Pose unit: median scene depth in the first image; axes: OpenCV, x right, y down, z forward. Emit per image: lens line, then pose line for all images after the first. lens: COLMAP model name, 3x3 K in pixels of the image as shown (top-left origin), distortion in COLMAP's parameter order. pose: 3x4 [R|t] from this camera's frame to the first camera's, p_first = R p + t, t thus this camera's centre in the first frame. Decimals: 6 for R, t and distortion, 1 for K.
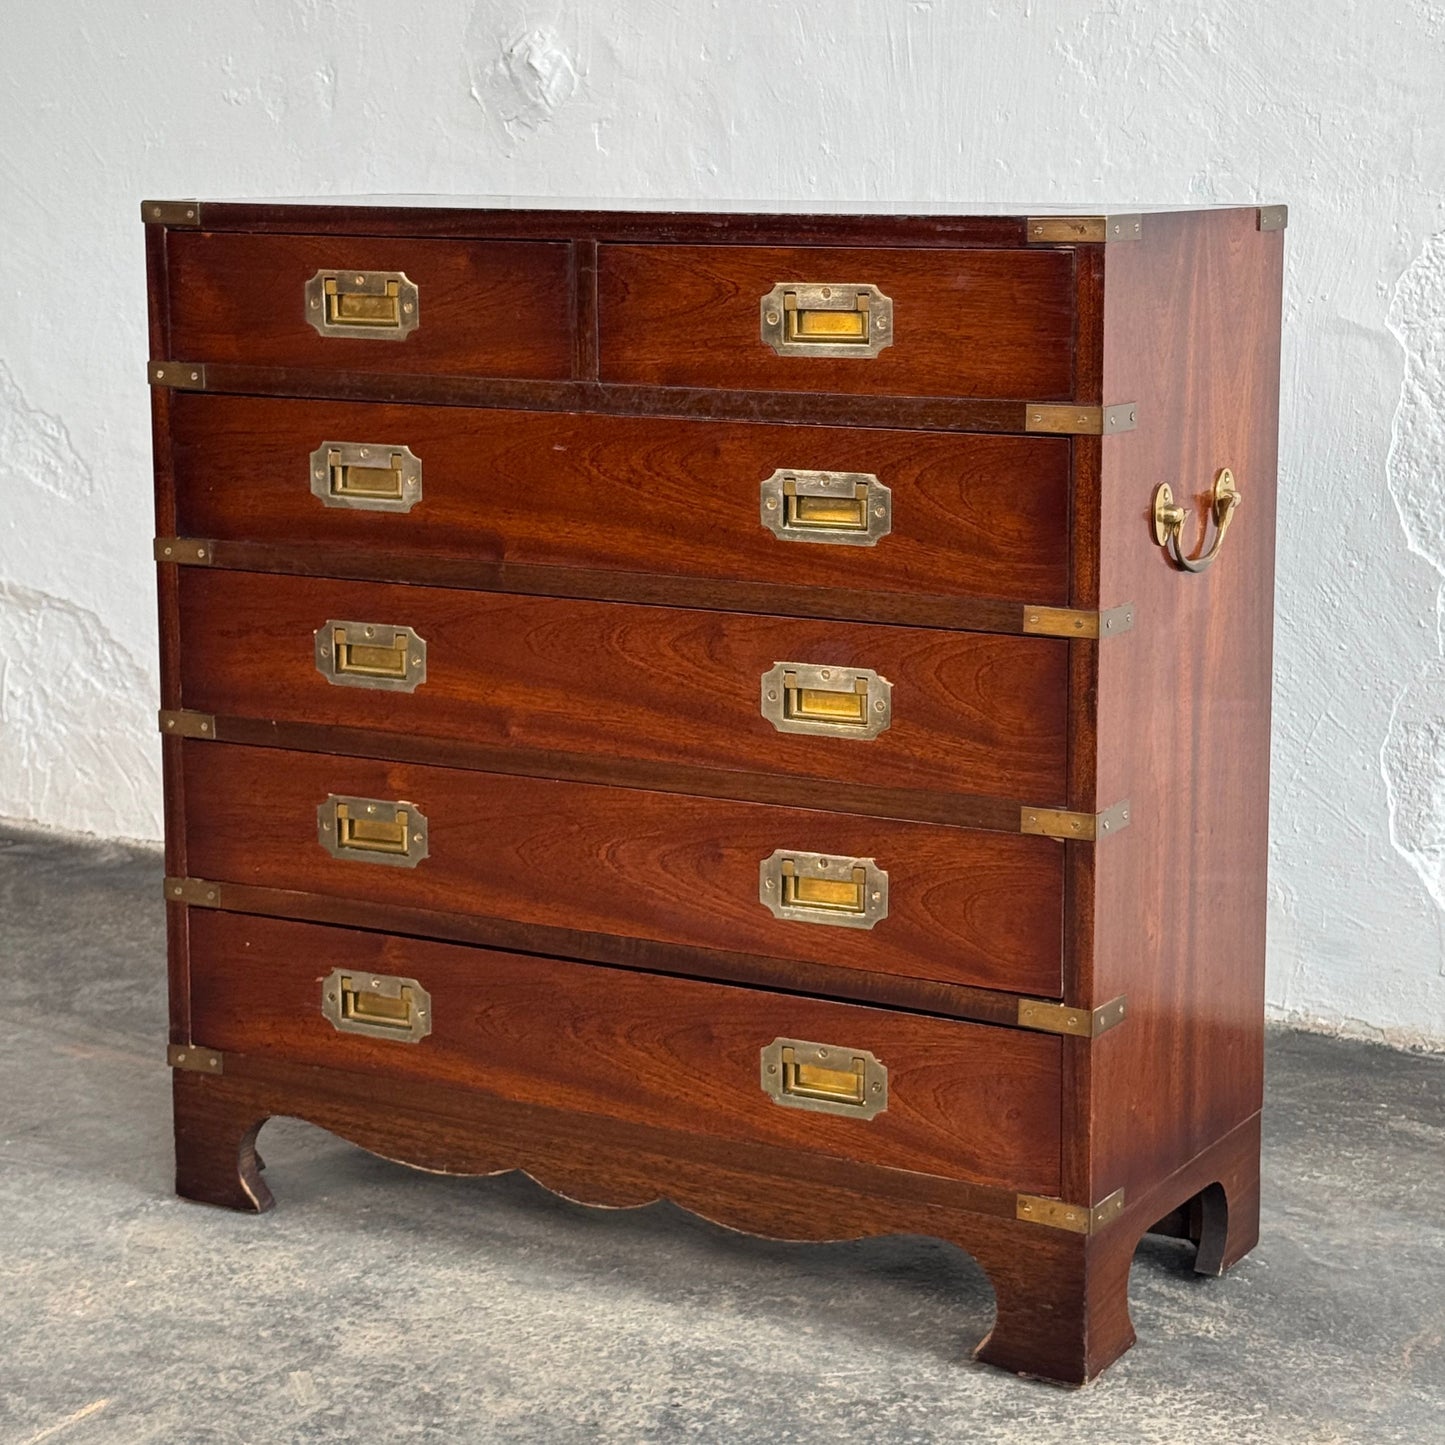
lens RADIAL K [[3172.7, 0, 768.6], [0, 3172.7, 631.0], [0, 0, 1]] dist [0.217213, -0.695667]
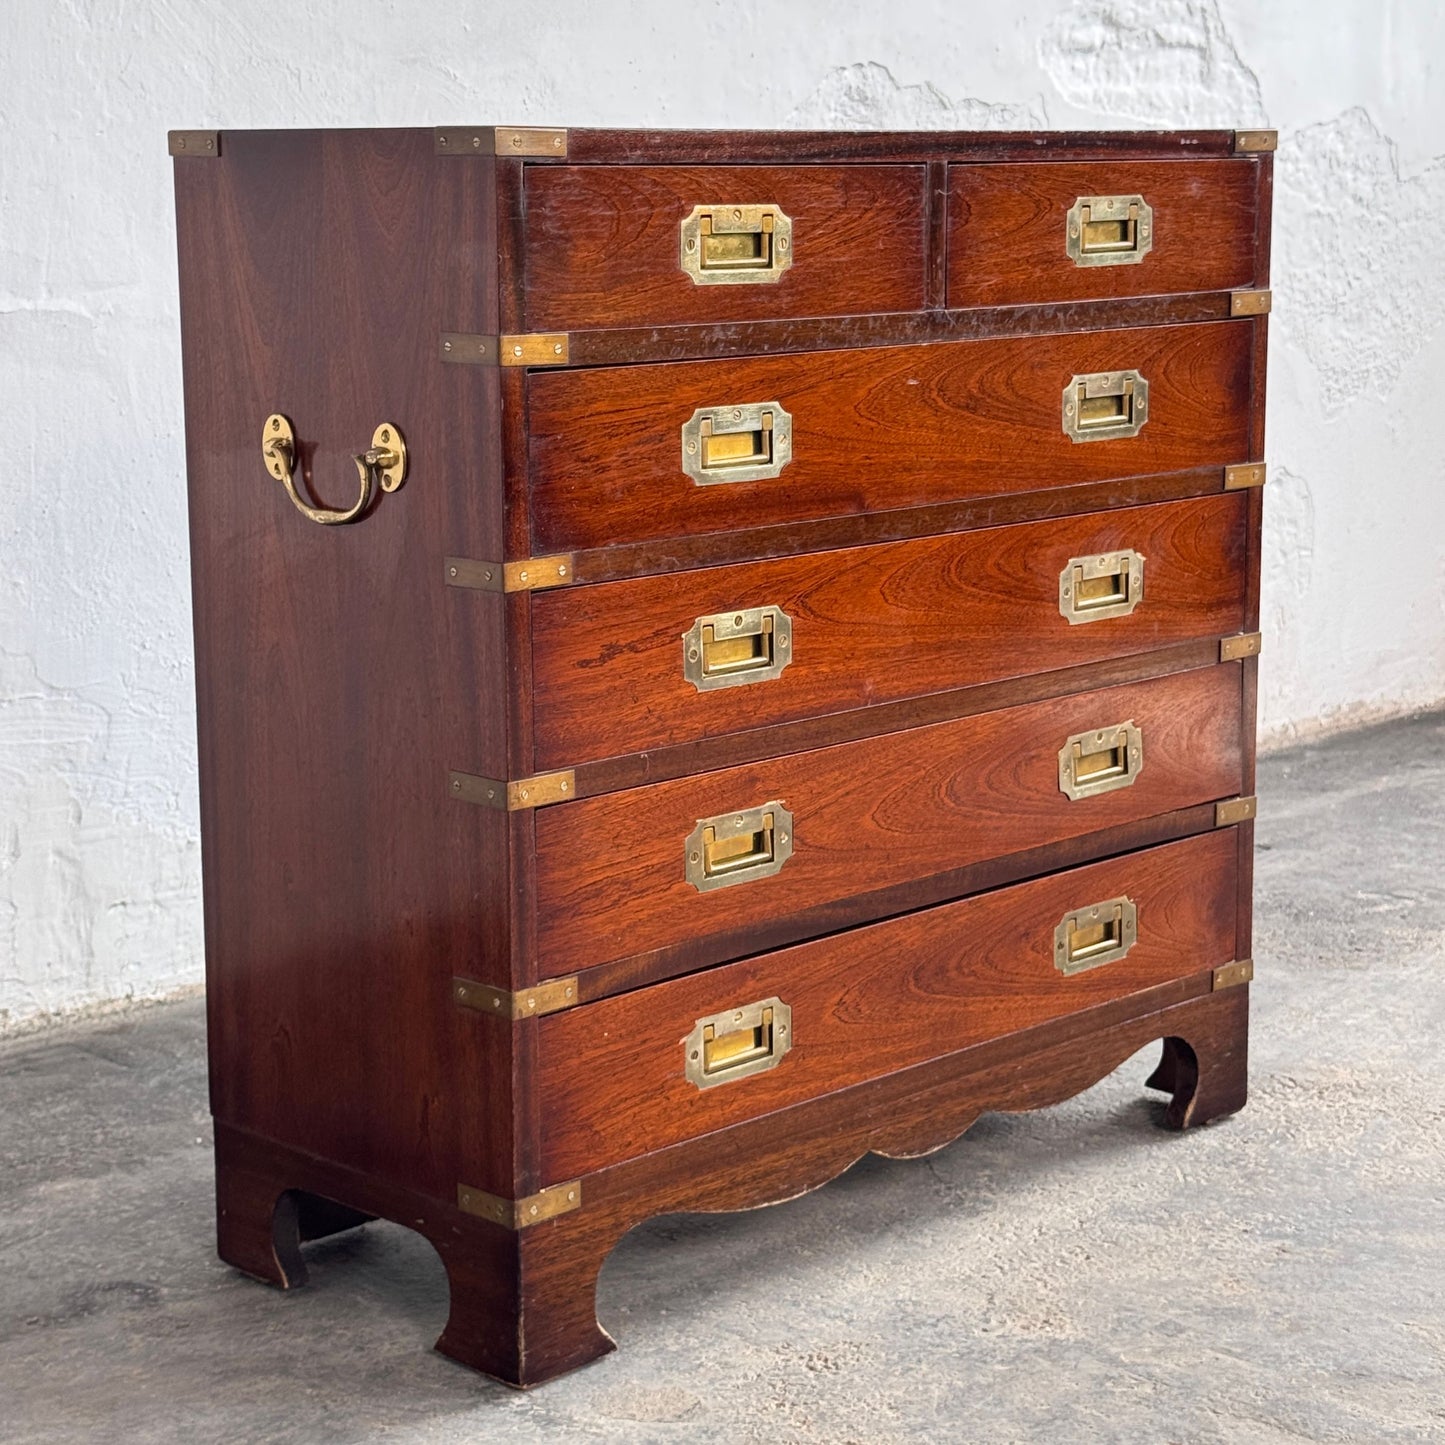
lens RADIAL K [[2909.6, 0, 716.9], [0, 2909.6, 697.3], [0, 0, 1]] dist [0.166618, -0.095322]
pose [[0.267428, -0.173028, 0.947915, -0.953588], [0.156066, 0.978534, 0.134587, -0.094150], [-0.950855, 0.111945, 0.288691, 0.829151]]
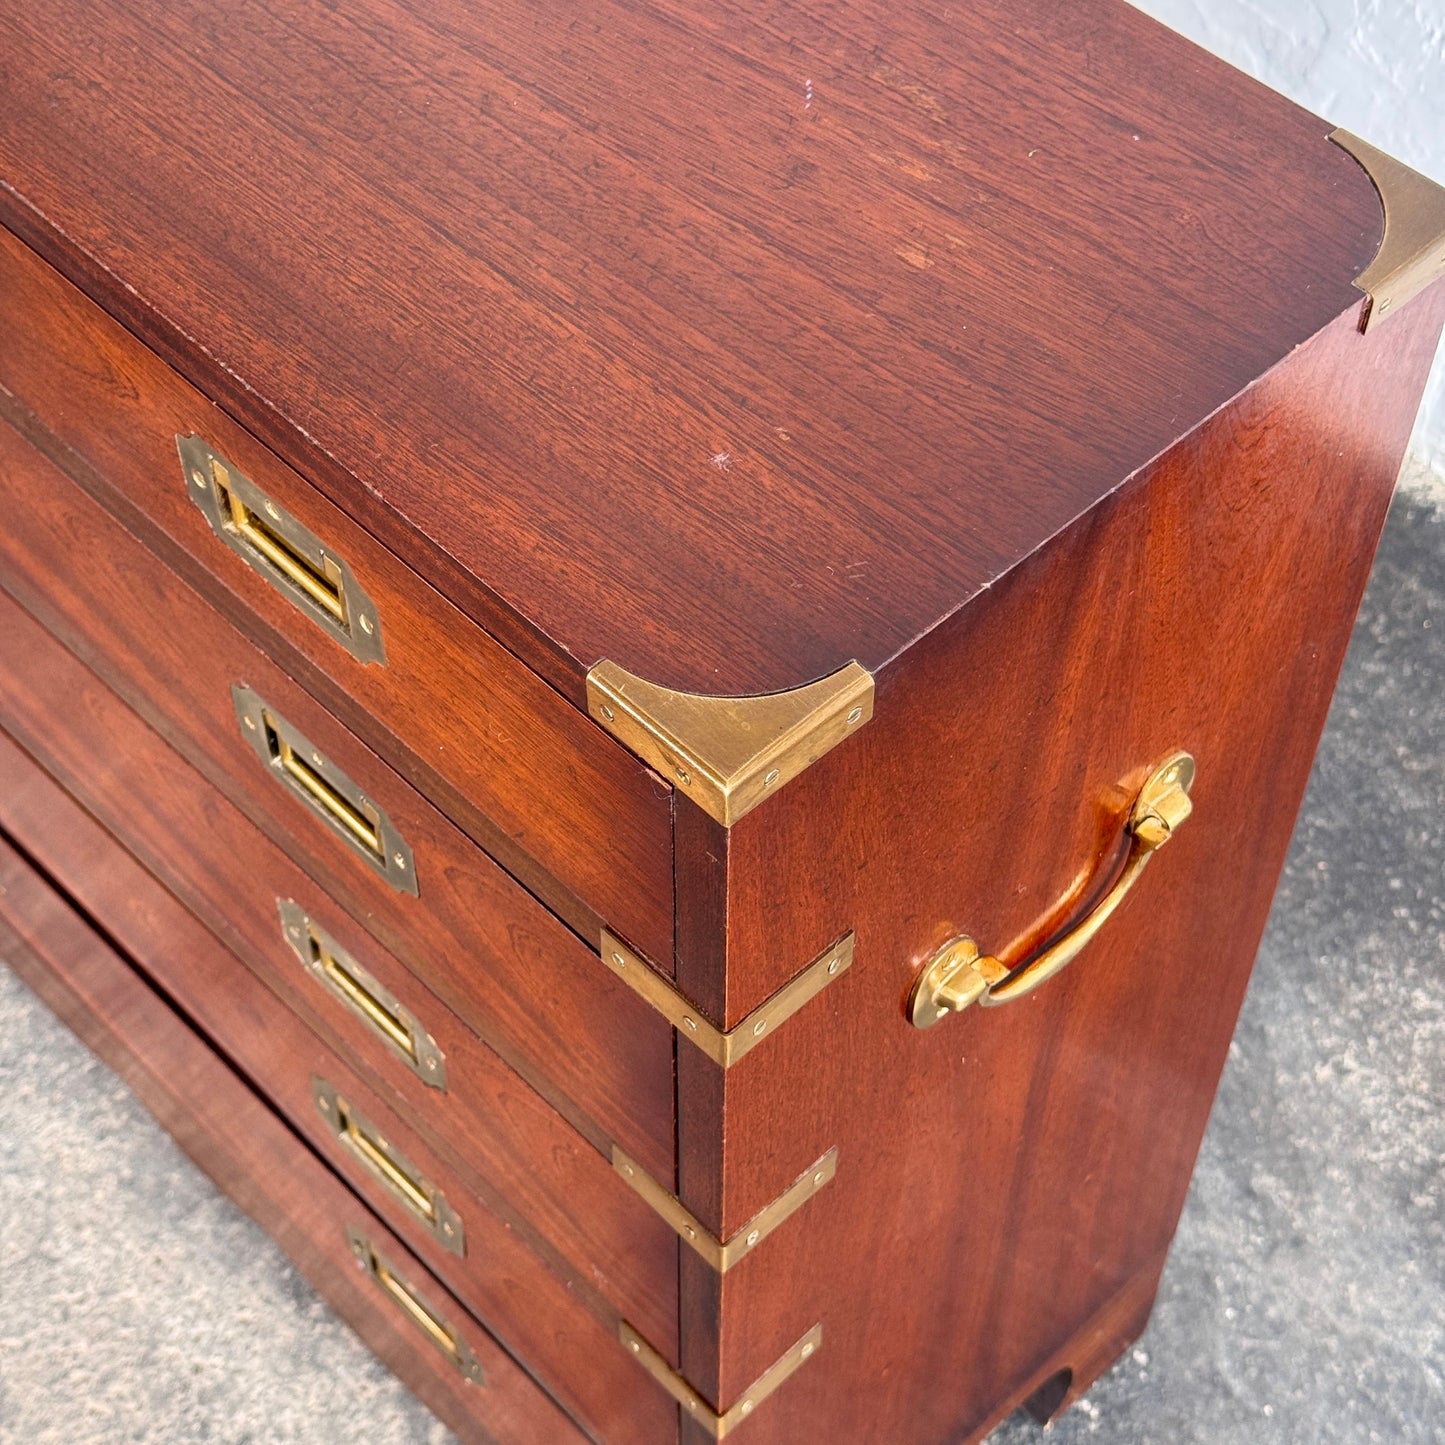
lens RADIAL K [[2725.2, 0, 717.3], [0, 2725.2, 734.2], [0, 0, 1]] dist [0.157810, -0.195238]
pose [[0.957341, 0.231452, -0.172999, 0.150493], [-0.051297, 0.725311, 0.686507, -0.346403], [0.284372, -0.648347, 0.706243, 0.691921]]
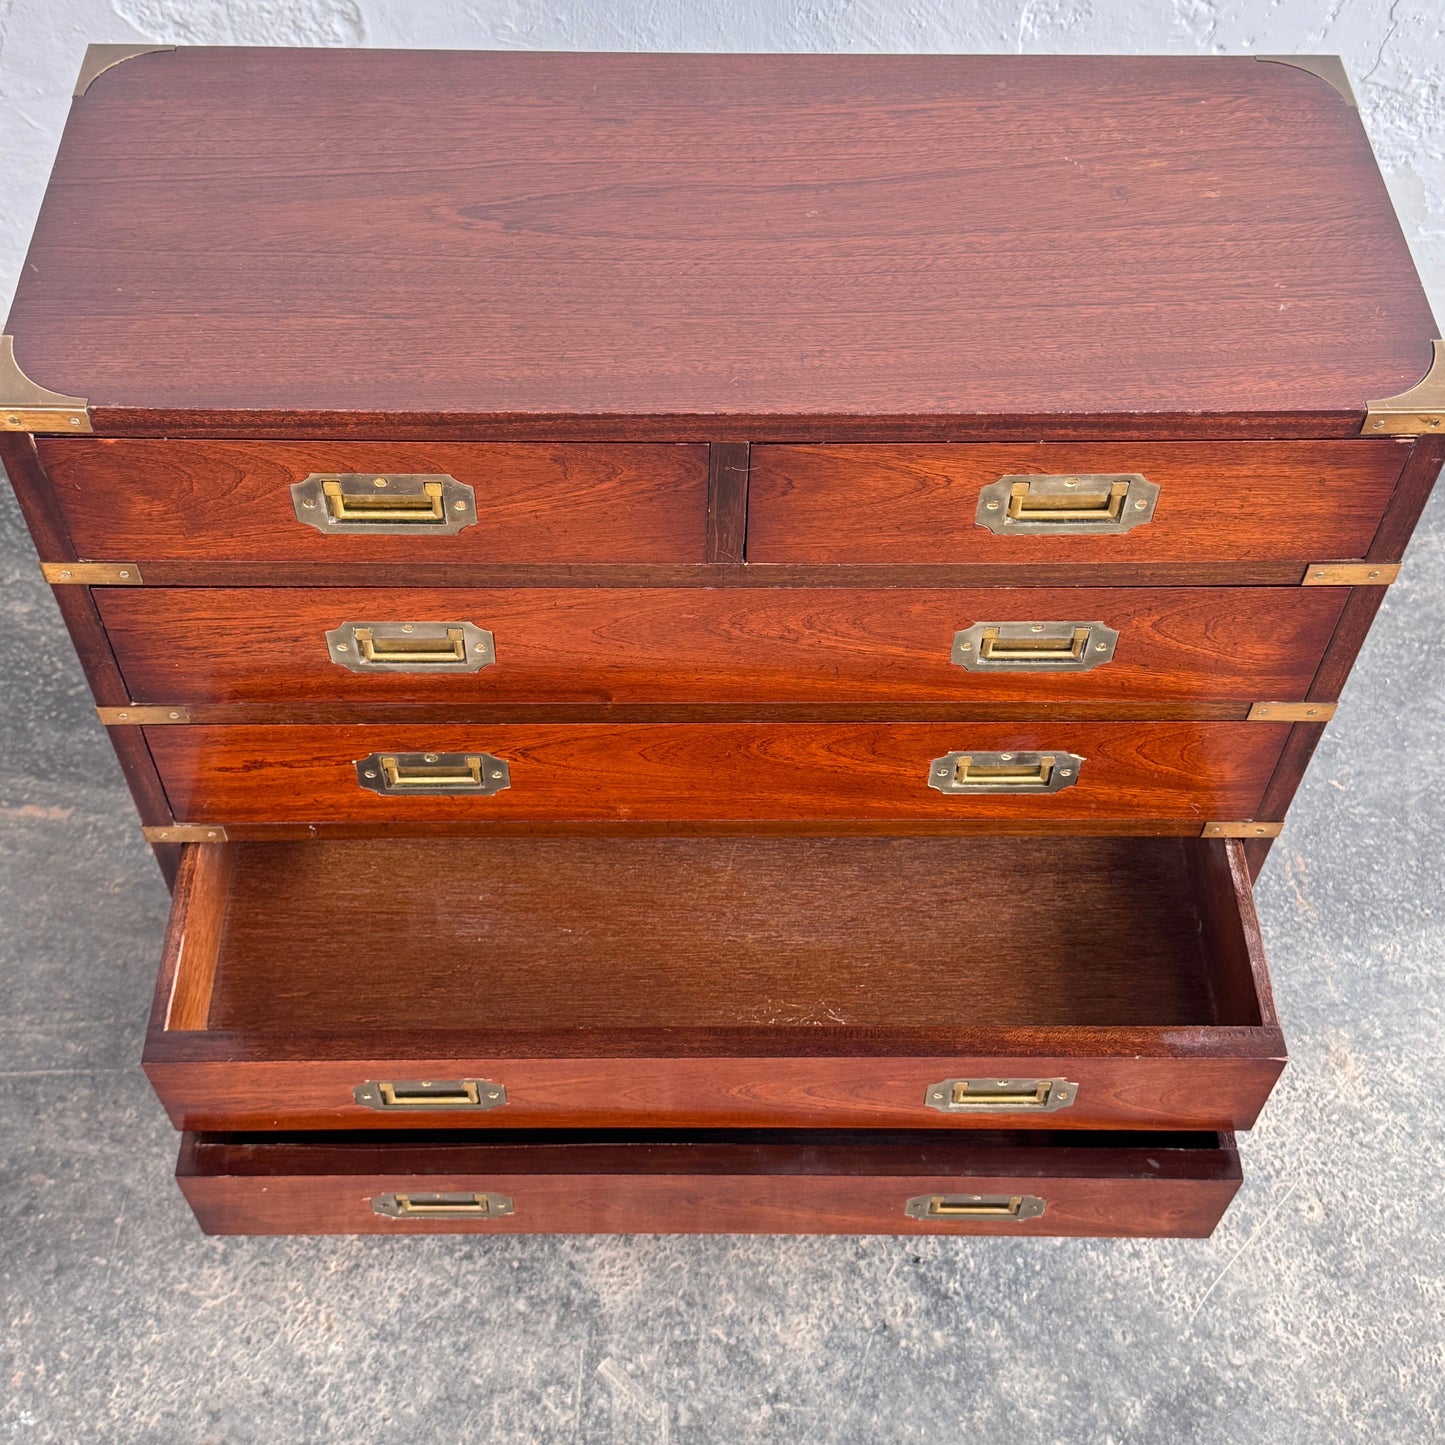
lens RADIAL K [[1918.7, 0, 722.5], [0, 1918.7, 722.5], [0, 0, 1]] dist [0.219727, -0.556011]
pose [[0.860505, -0.391913, 0.325477, -0.242917], [0.056794, 0.708707, 0.703213, -0.410054], [-0.506266, -0.586633, 0.632104, 0.663661]]
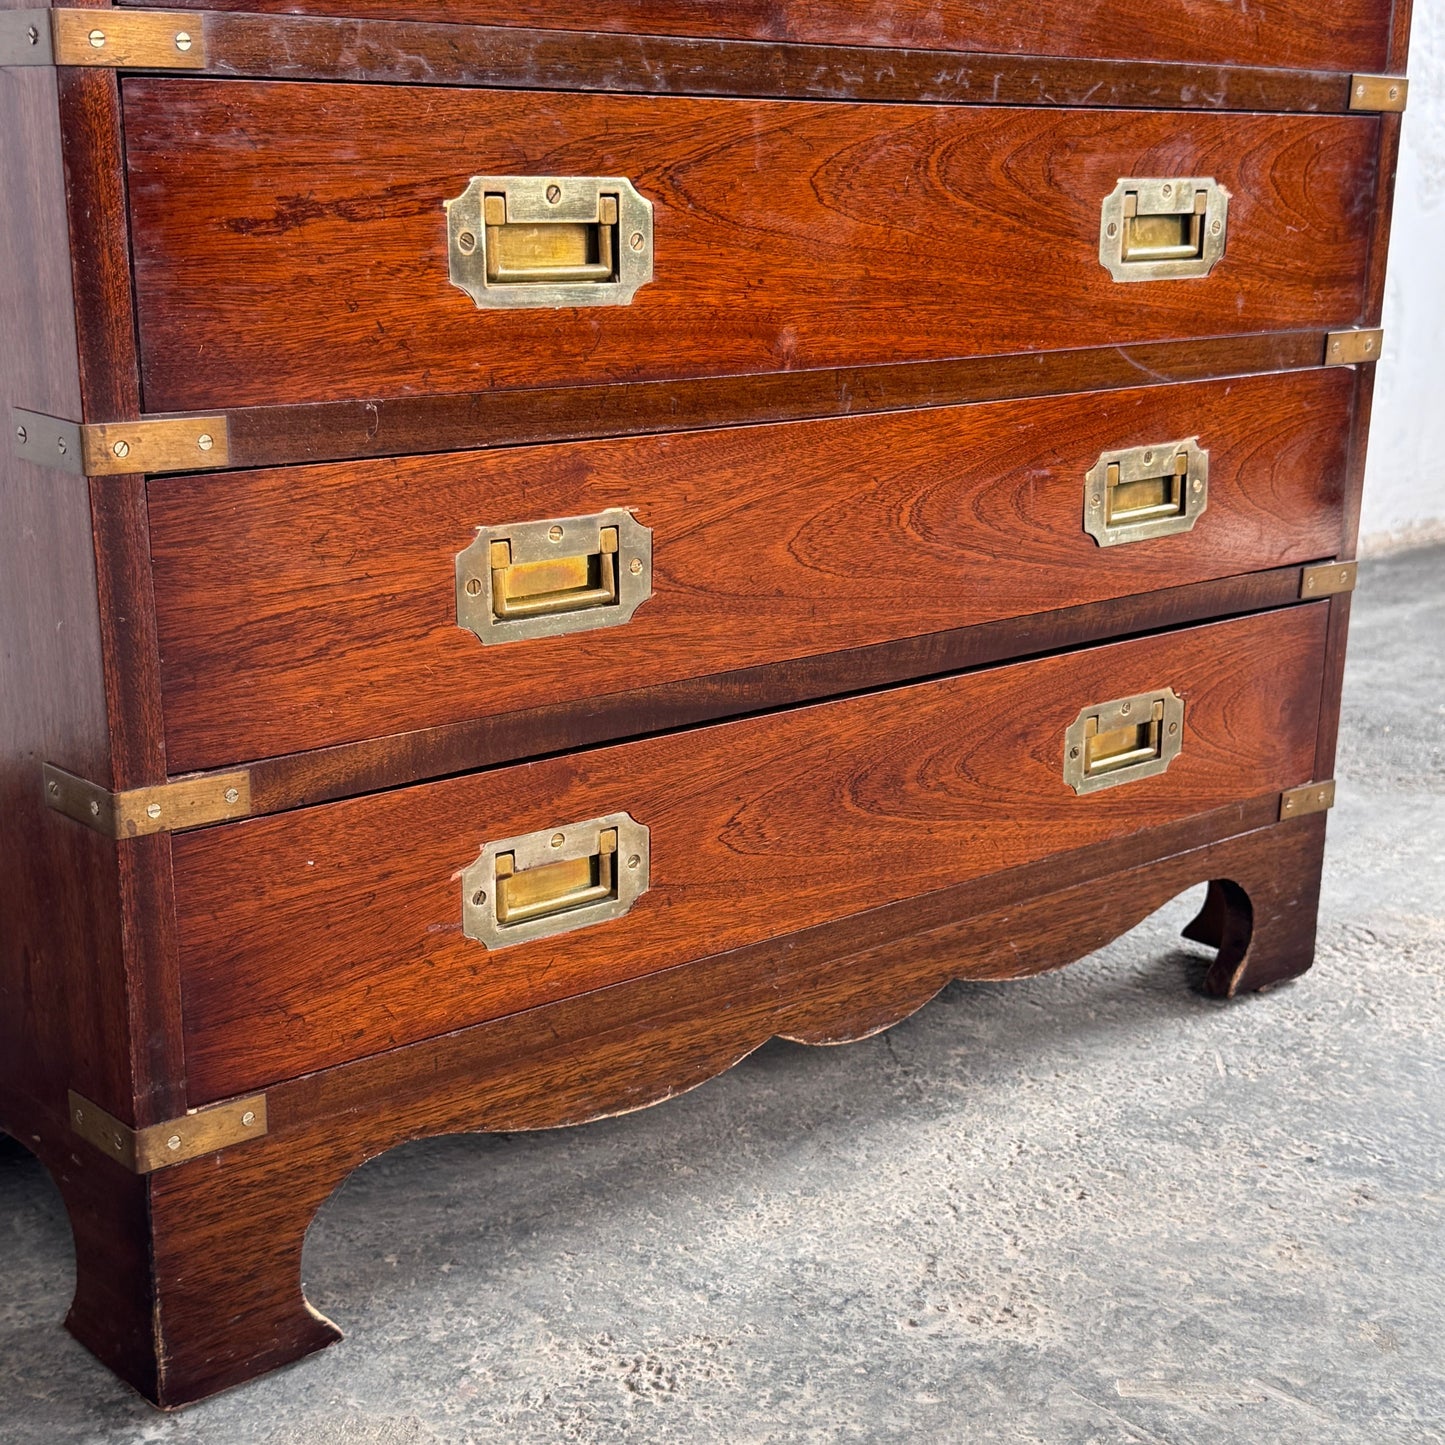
lens RADIAL K [[2226.0, 0, 788.5], [0, 2226.0, 839.5], [0, 0, 1]] dist [0.138319, -0.093164]
pose [[0.309147, -0.279333, 0.909066, -0.517497], [0.125793, 0.959503, 0.252053, 0.014814], [-0.942658, 0.036433, 0.331765, 0.900127]]
